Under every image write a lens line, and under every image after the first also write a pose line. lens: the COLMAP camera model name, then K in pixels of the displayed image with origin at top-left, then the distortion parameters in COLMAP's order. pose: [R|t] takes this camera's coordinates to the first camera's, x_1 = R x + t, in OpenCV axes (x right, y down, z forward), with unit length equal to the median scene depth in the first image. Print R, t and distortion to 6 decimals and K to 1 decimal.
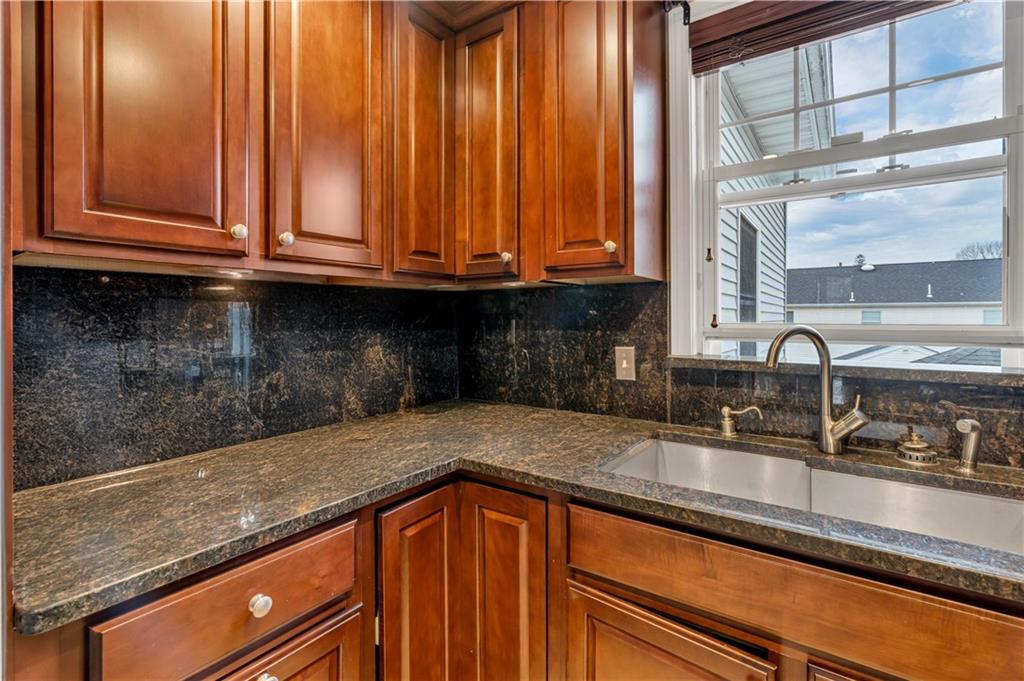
lens RADIAL K [[465.6, 0, 526.3], [0, 465.6, 317.9], [0, 0, 1]] dist [-0.000759, -0.000139]
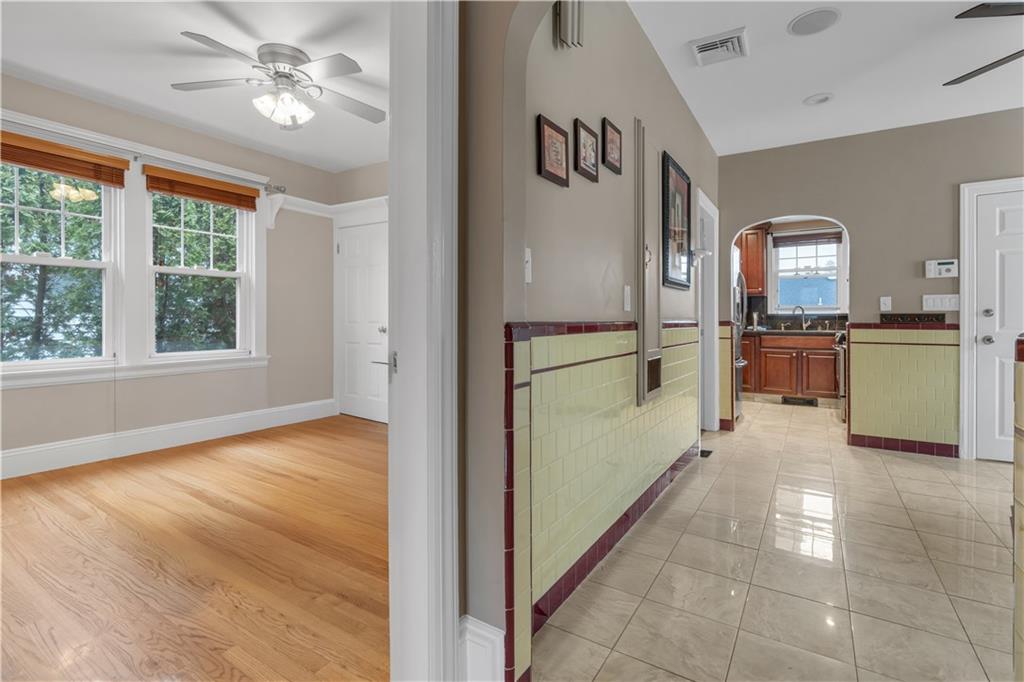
lens RADIAL K [[475.8, 0, 519.7], [0, 475.8, 319.1], [0, 0, 1]] dist [-0.009494, -0.000134]
pose [[0.999112, 0.004249, 0.041909, -2.382376], [-0.004064, 0.999982, -0.004510, 0.174416], [-0.041927, 0.004336, 0.999111, -3.607270]]
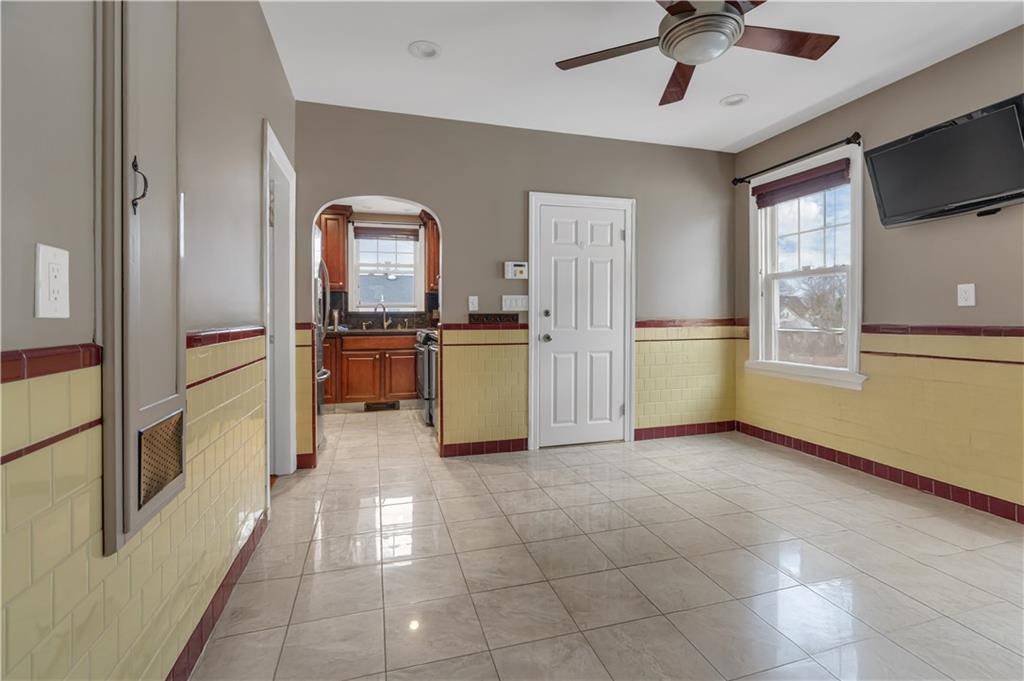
lens RADIAL K [[470.2, 0, 514.2], [0, 470.2, 311.9], [0, 0, 1]] dist [-0.001040, 0.000115]
pose [[0.631882, 0.005982, 0.775041, -2.026136], [0.002101, 0.999953, -0.009431, 0.136079], [-0.775062, 0.007588, 0.631840, -2.767067]]
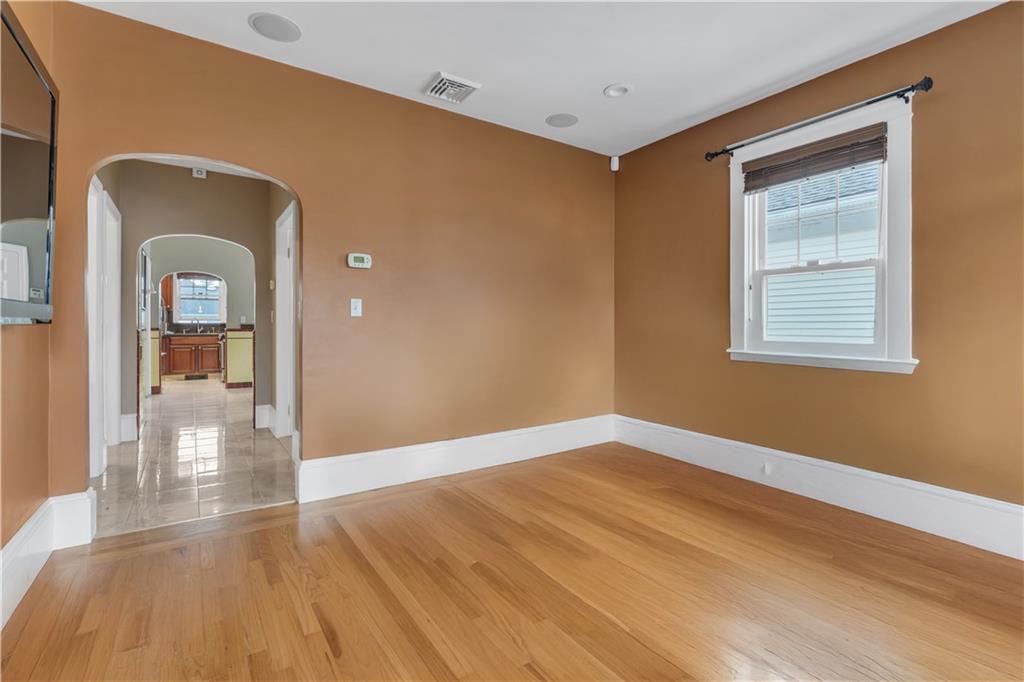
lens RADIAL K [[468.2, 0, 513.3], [0, 468.2, 327.4], [0, 0, 1]] dist [0.000909, 0.000156]
pose [[0.361721, 0.000536, 0.932286, -4.418710], [0.000144, 1.000000, -0.000631, 0.164455], [-0.932286, 0.000362, 0.361721, -6.269845]]
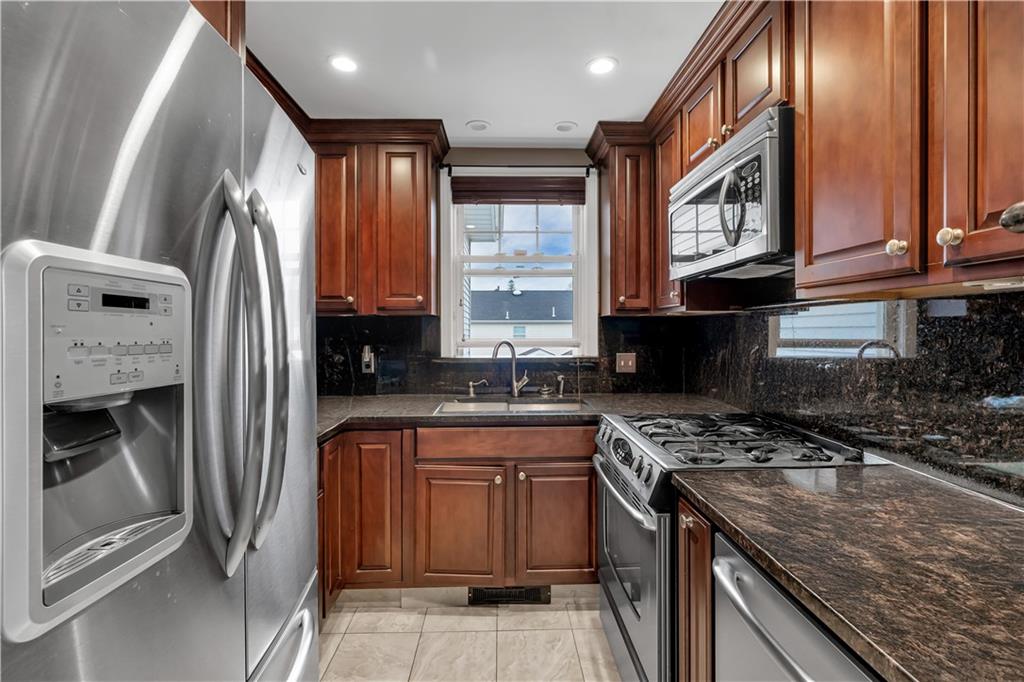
lens RADIAL K [[468.2, 0, 513.3], [0, 468.2, 327.4], [0, 0, 1]] dist [0.000909, 0.000156]
pose [[0.809765, 0.004280, 0.586739, -0.593214], [0.000811, 0.999964, -0.008414, -0.021137], [-0.586754, 0.007290, 0.809733, -0.713754]]
